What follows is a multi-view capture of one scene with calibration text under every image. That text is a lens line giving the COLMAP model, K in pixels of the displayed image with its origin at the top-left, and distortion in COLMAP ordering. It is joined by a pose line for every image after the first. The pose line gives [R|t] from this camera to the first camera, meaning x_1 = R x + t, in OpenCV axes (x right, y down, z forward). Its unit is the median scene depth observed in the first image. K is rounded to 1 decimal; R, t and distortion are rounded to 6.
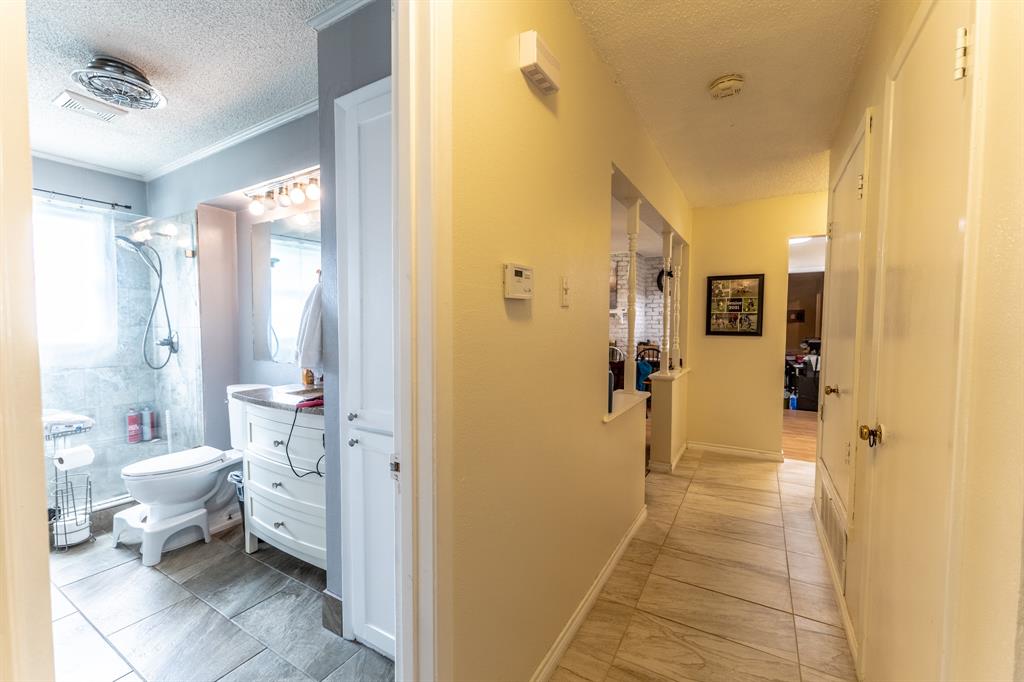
lens RADIAL K [[419.8, 0, 509.7], [0, 419.8, 344.7], [0, 0, 1]] dist [0.001657, 0.000486]
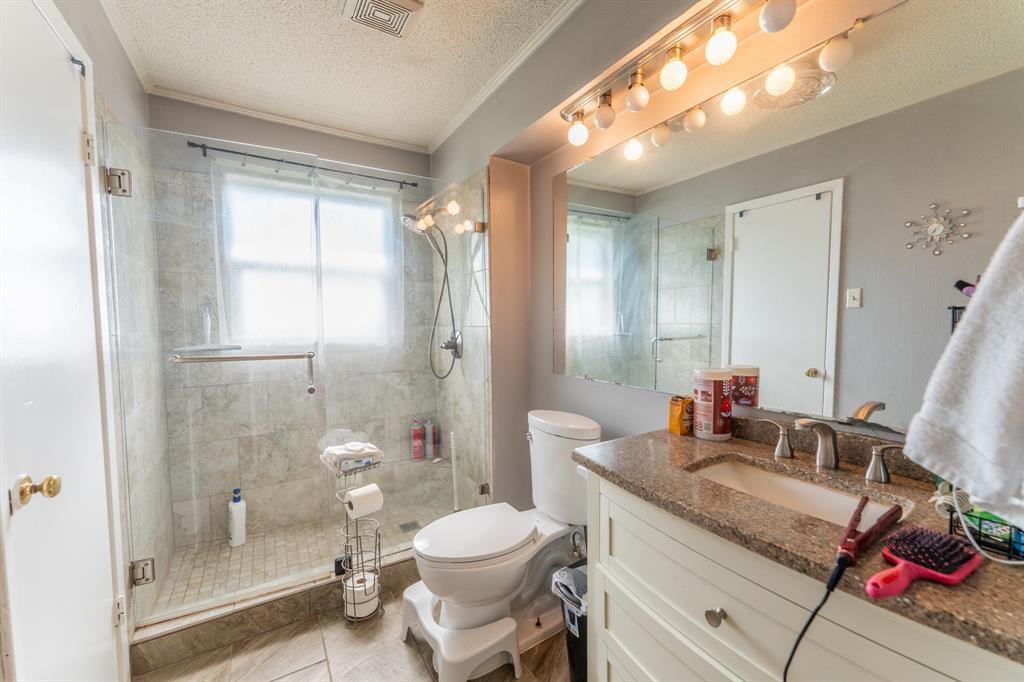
lens RADIAL K [[419.8, 0, 509.7], [0, 419.8, 344.7], [0, 0, 1]] dist [0.001657, 0.000486]
pose [[0.882255, 0.014800, -0.470539, -0.337176], [-0.008646, 0.999847, 0.015237, -0.019220], [0.470693, -0.009374, 0.882247, 0.343132]]
